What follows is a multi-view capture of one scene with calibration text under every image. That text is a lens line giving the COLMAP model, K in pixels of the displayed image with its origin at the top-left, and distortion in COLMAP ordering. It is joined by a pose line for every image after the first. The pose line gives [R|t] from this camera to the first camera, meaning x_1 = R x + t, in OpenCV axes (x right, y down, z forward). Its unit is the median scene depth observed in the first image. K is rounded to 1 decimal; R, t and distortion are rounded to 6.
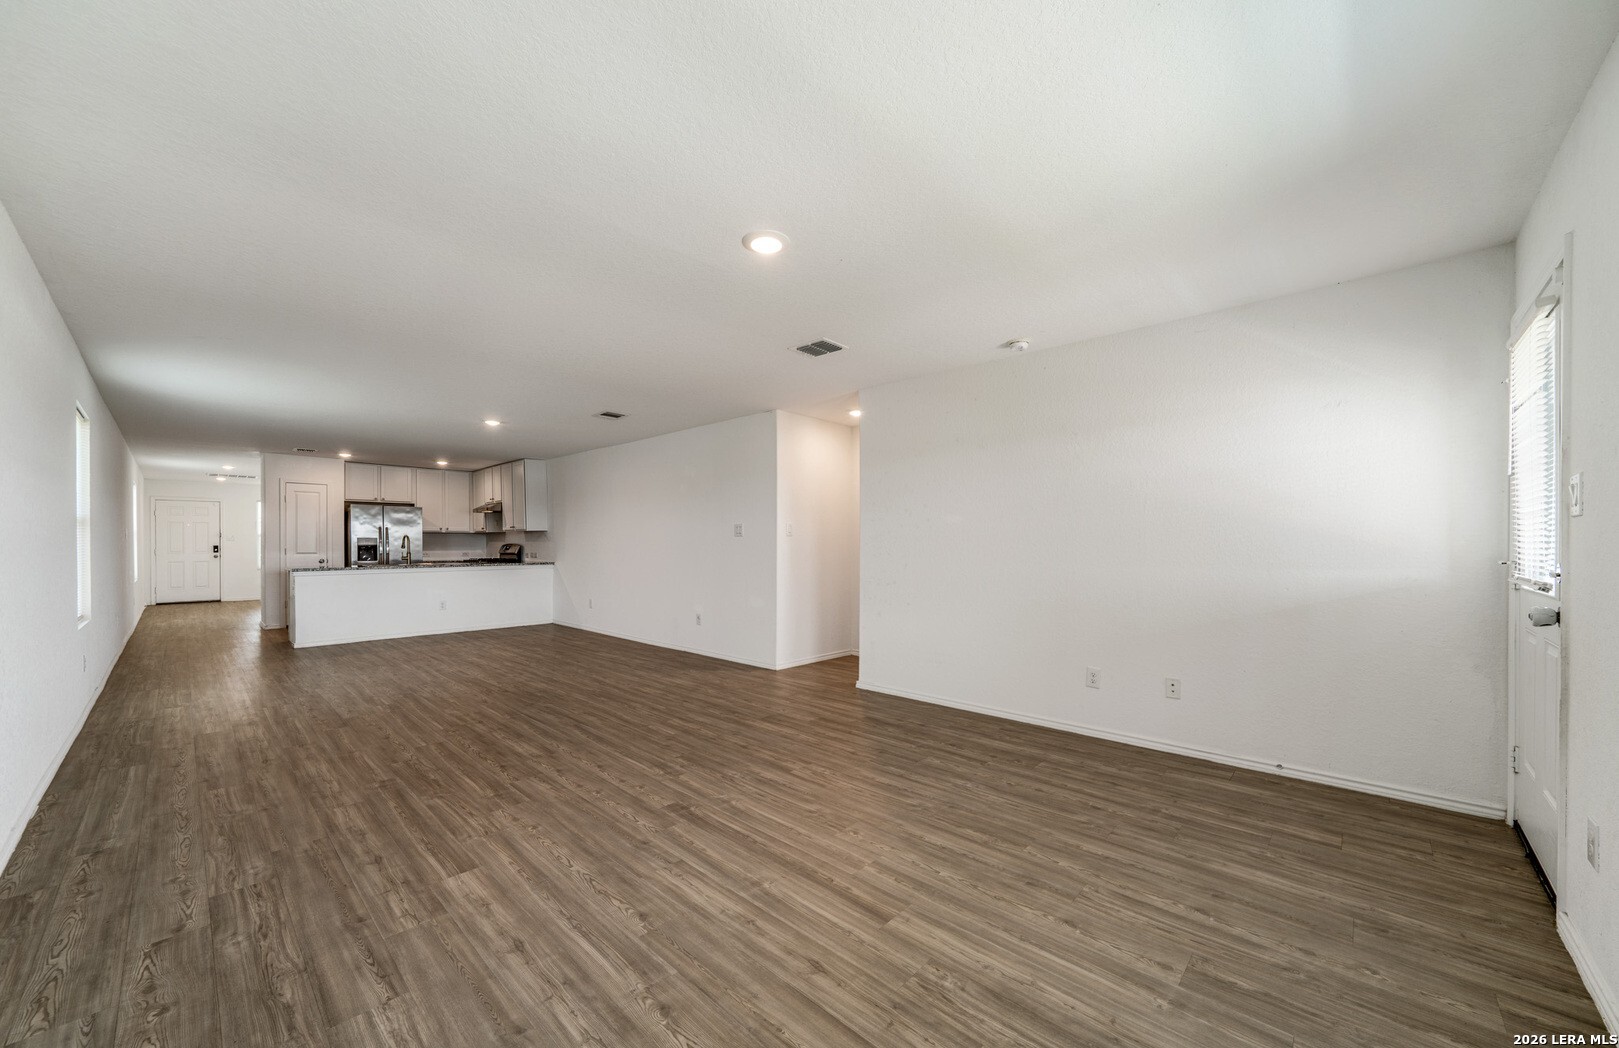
lens RADIAL K [[592.4, 0, 795.7], [0, 592.4, 545.8], [0, 0, 1]] dist [0.000009, 0.000296]
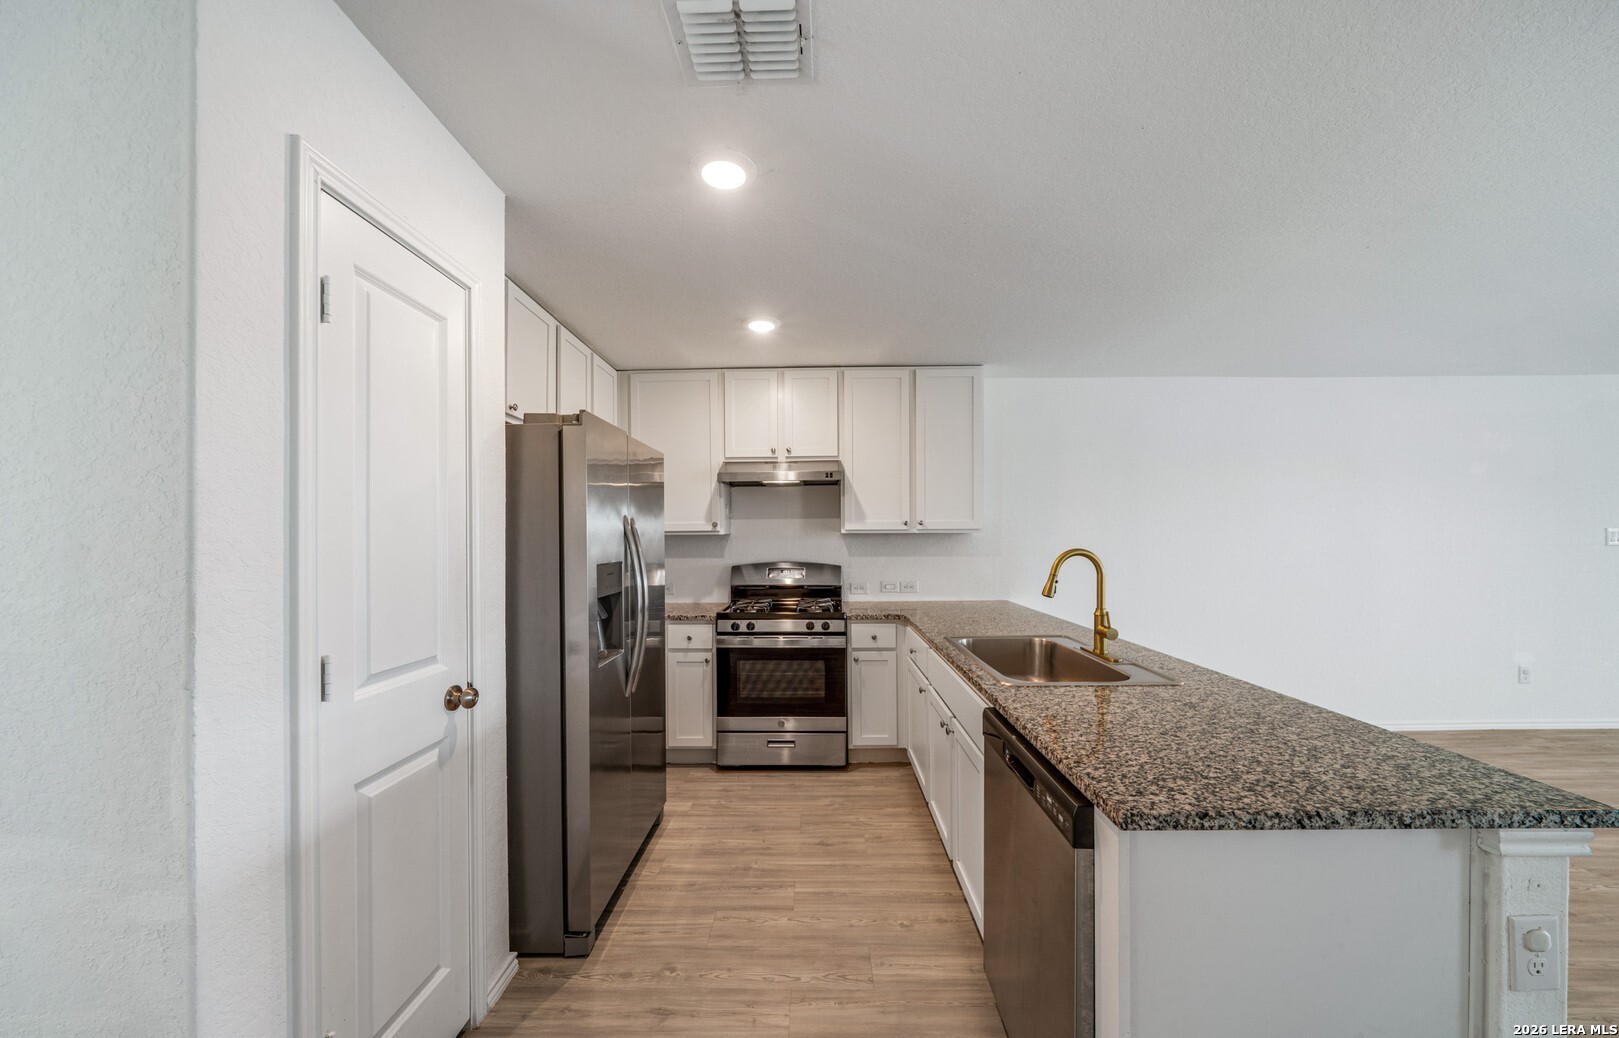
lens RADIAL K [[558.1, 0, 799.3], [0, 558.1, 529.4], [0, 0, 1]] dist [-0.003568, -0.000337]
pose [[0.738416, 0.006247, 0.674317, -0.784094], [0.011451, 0.999697, -0.021800, -0.019290], [-0.674249, 0.023819, 0.738120, 0.750328]]
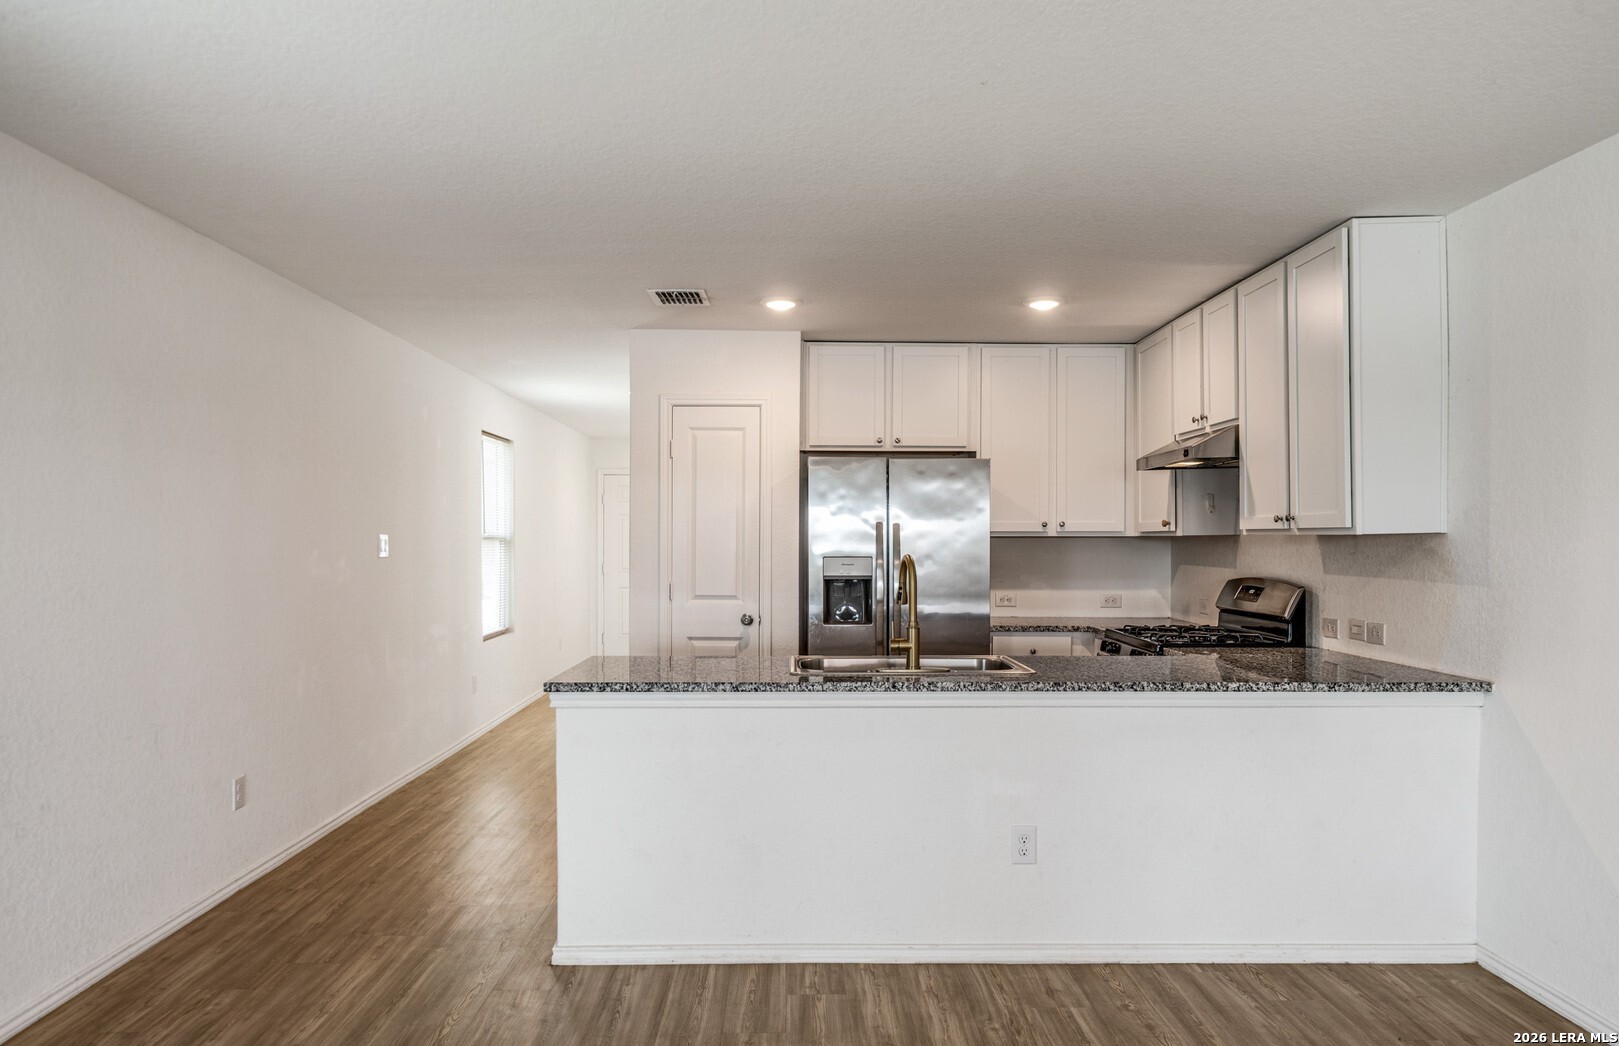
lens RADIAL K [[1081.5, 0, 805.7], [0, 1081.5, 537.9], [0, 0, 1]] dist [-0.000178, 0.003399]
pose [[0.707990, 0.002853, -0.706217, -0.293909], [-0.008548, 0.999953, -0.004531, -0.019417], [0.706171, 0.009245, 0.707981, 0.526062]]
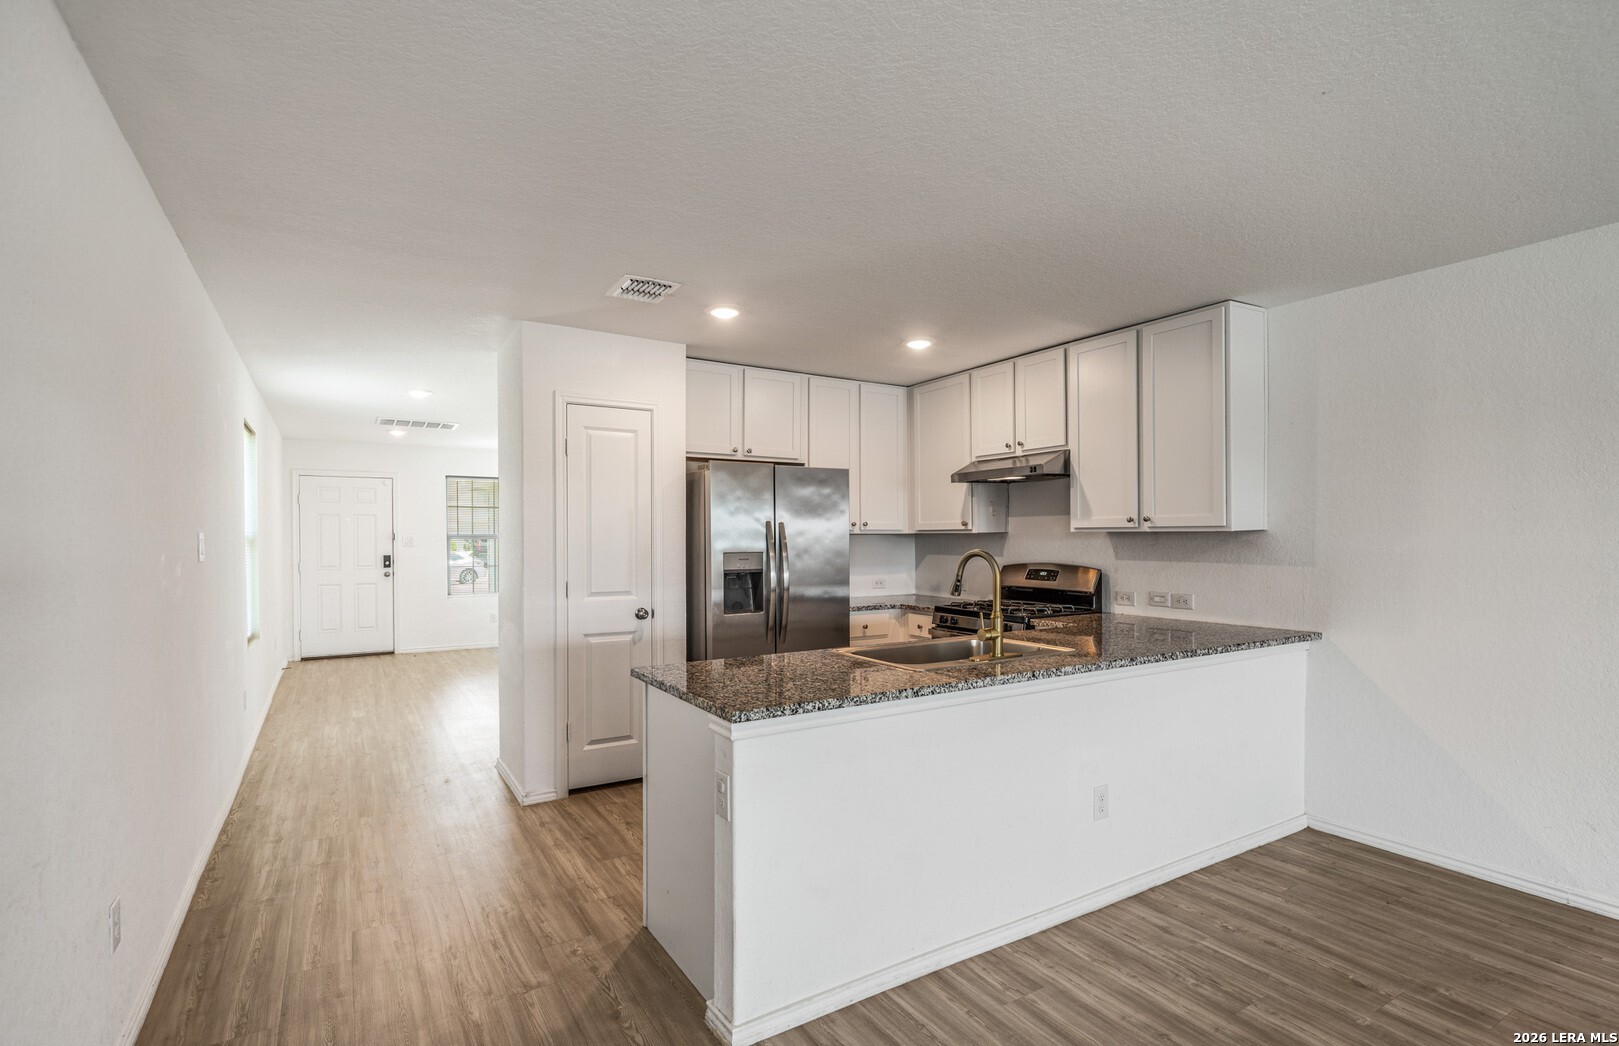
lens RADIAL K [[758.9, 0, 805.5], [0, 758.9, 540.1], [0, 0, 1]] dist [0.005049, -0.000075]
pose [[0.968423, 0.000962, -0.249311, -0.542557], [-0.001544, 0.999997, -0.002138, -0.018440], [0.249308, 0.002455, 0.968421, 0.524505]]
